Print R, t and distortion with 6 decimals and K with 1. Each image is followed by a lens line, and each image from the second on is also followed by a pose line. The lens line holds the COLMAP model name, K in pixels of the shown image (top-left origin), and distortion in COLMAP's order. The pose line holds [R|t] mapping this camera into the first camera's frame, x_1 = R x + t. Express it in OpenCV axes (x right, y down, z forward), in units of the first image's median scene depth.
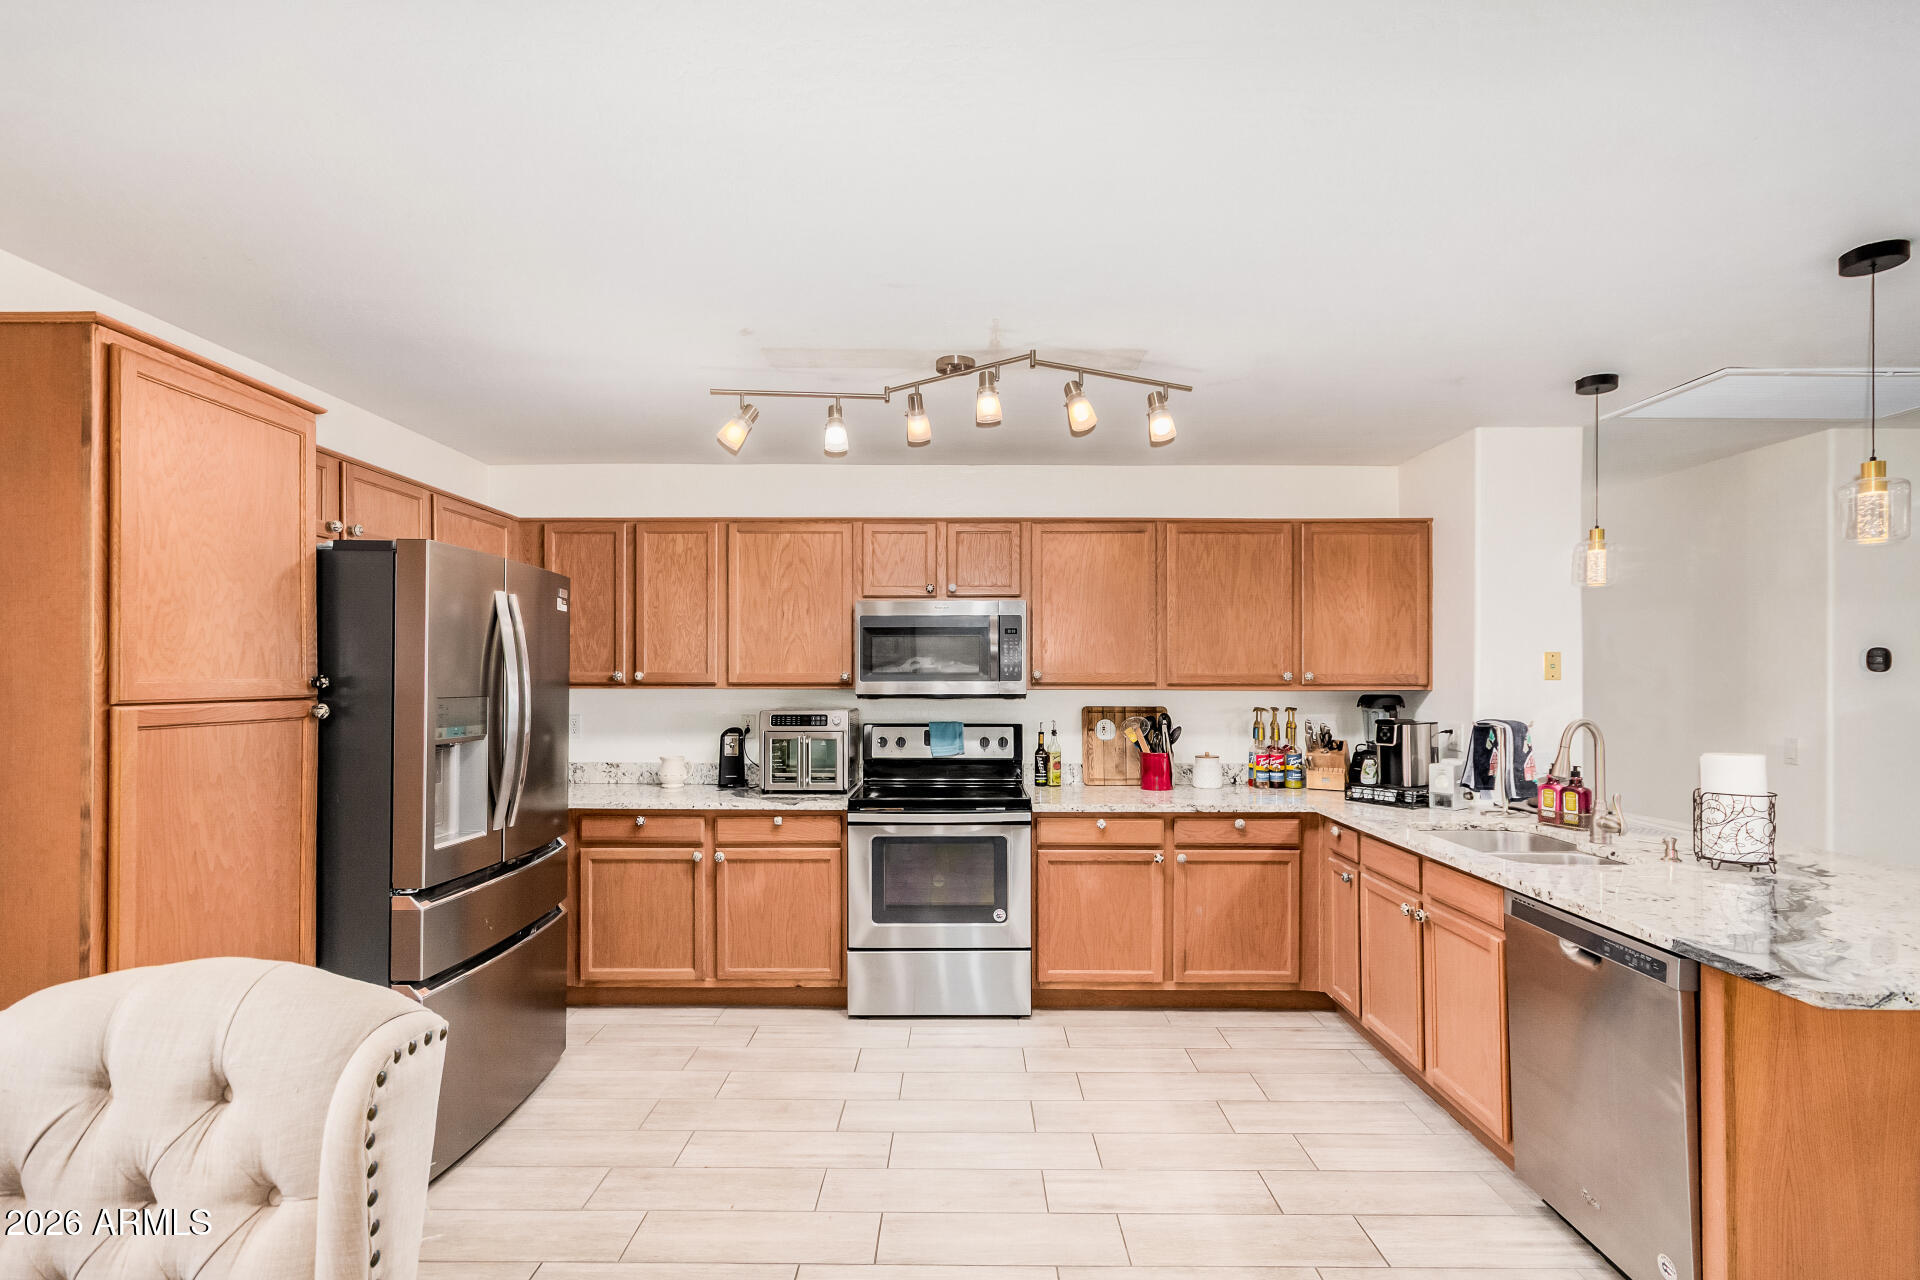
lens RADIAL K [[897.8, 0, 964.0], [0, 897.8, 668.7], [0, 0, 1]] dist [-0.001776, 0.000388]
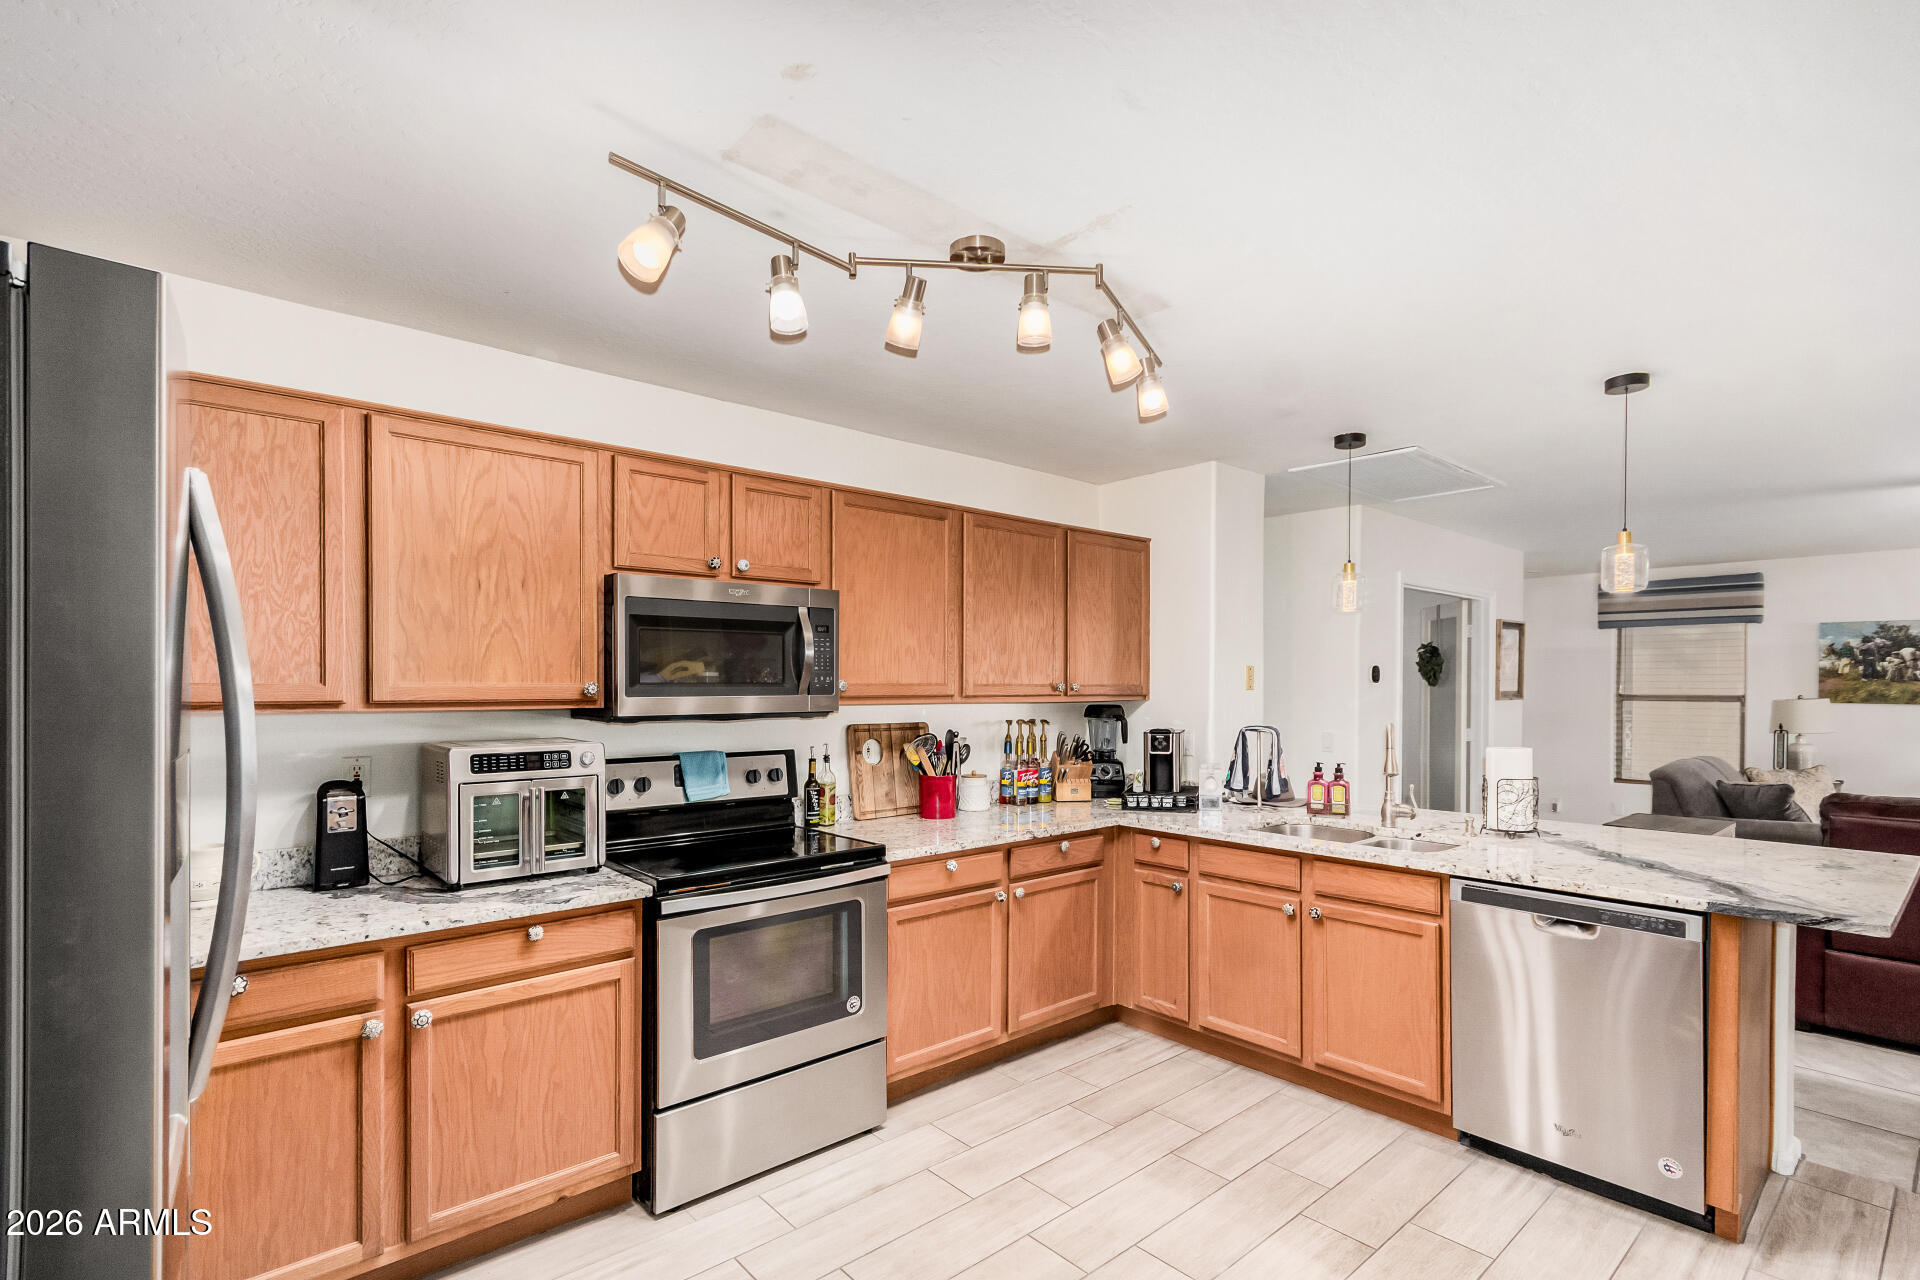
lens RADIAL K [[905.3, 0, 967.5], [0, 905.3, 689.9], [0, 0, 1]] dist [0.003073, 0.000202]
pose [[0.747574, -0.004197, 0.664165, -0.385097], [-0.004582, 0.999924, 0.011477, 0.000419], [-0.664162, -0.011624, 0.747498, 0.360460]]
